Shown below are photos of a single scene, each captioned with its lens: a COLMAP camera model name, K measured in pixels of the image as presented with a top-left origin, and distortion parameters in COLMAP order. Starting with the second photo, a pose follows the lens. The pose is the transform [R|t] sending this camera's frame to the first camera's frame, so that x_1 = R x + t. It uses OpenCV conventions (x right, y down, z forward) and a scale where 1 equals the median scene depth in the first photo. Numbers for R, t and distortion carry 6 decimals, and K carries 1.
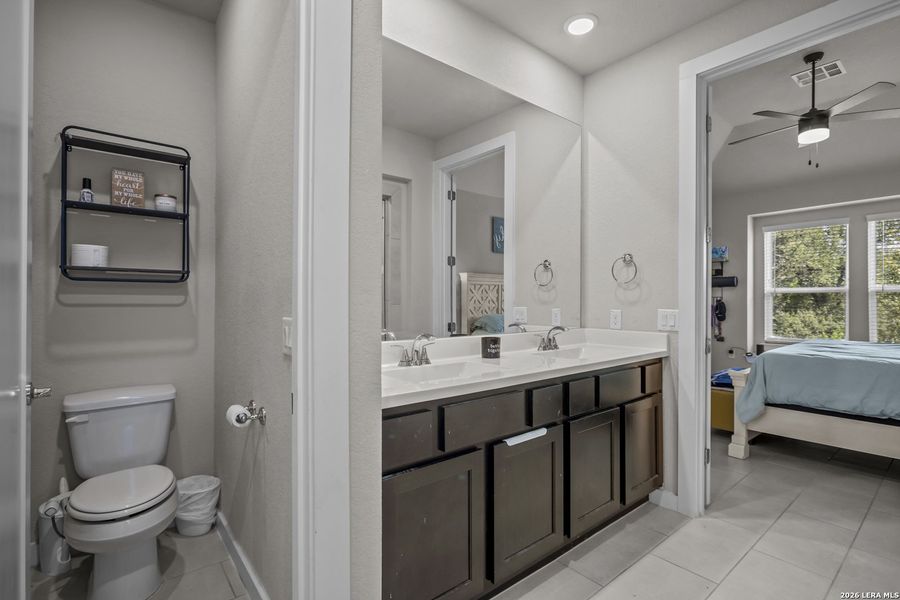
lens RADIAL K [[432.1, 0, 451.1], [0, 432.1, 301.1], [0, 0, 1]] dist [-0.011570, 0.008601]
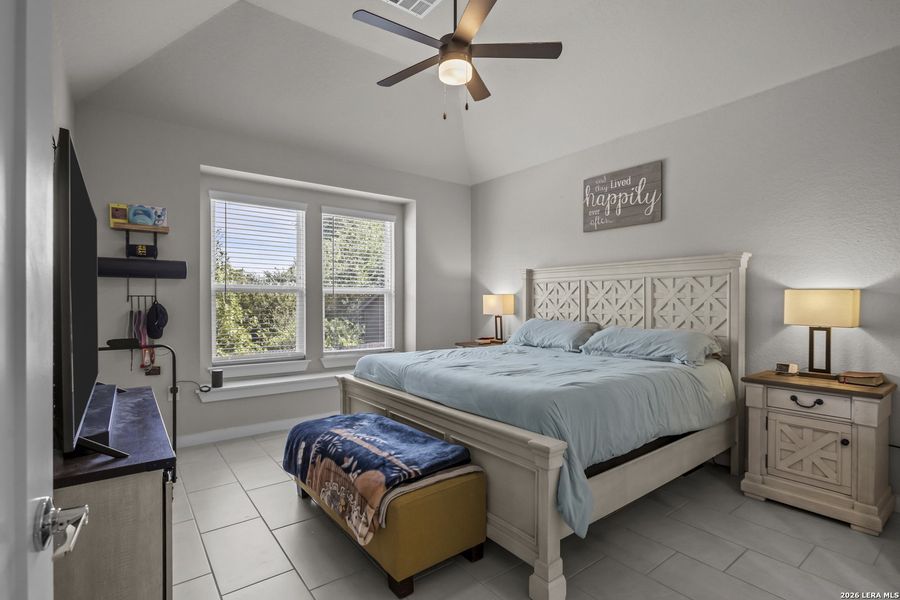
lens RADIAL K [[432.1, 0, 456.7], [0, 432.1, 304.9], [0, 0, 1]] dist [-0.011570, 0.008601]
pose [[0.027031, -0.005443, 0.999620, 0.078701], [-0.001354, 0.999984, 0.005482, -0.001466], [-0.999634, -0.001502, 0.027024, 0.594208]]
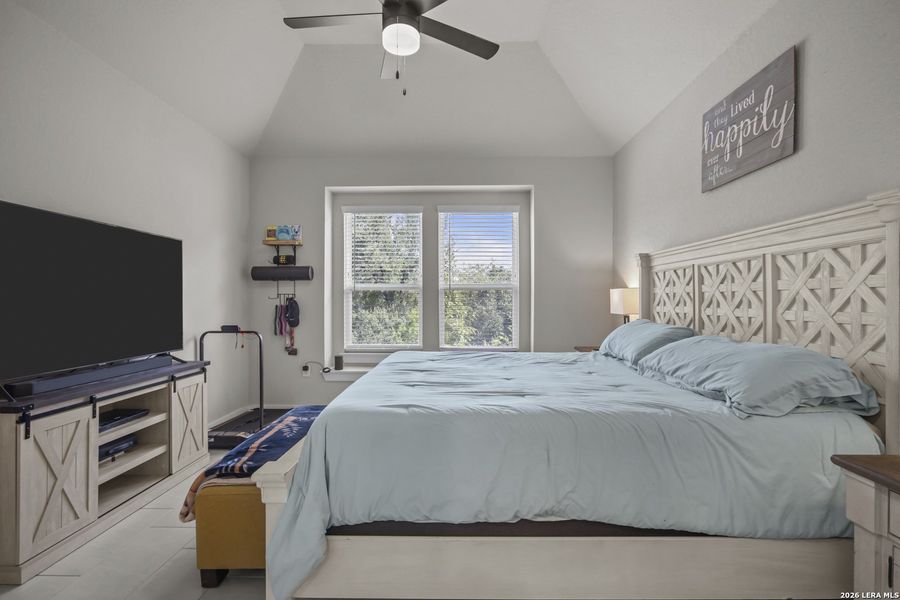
lens RADIAL K [[432.1, 0, 457.4], [0, 432.1, 298.7], [0, 0, 1]] dist [-0.011570, 0.008601]
pose [[0.644675, 0.001443, 0.764455, 0.249742], [0.000370, 0.999998, -0.002199, 0.000012], [-0.764456, 0.001700, 0.644673, 0.320905]]
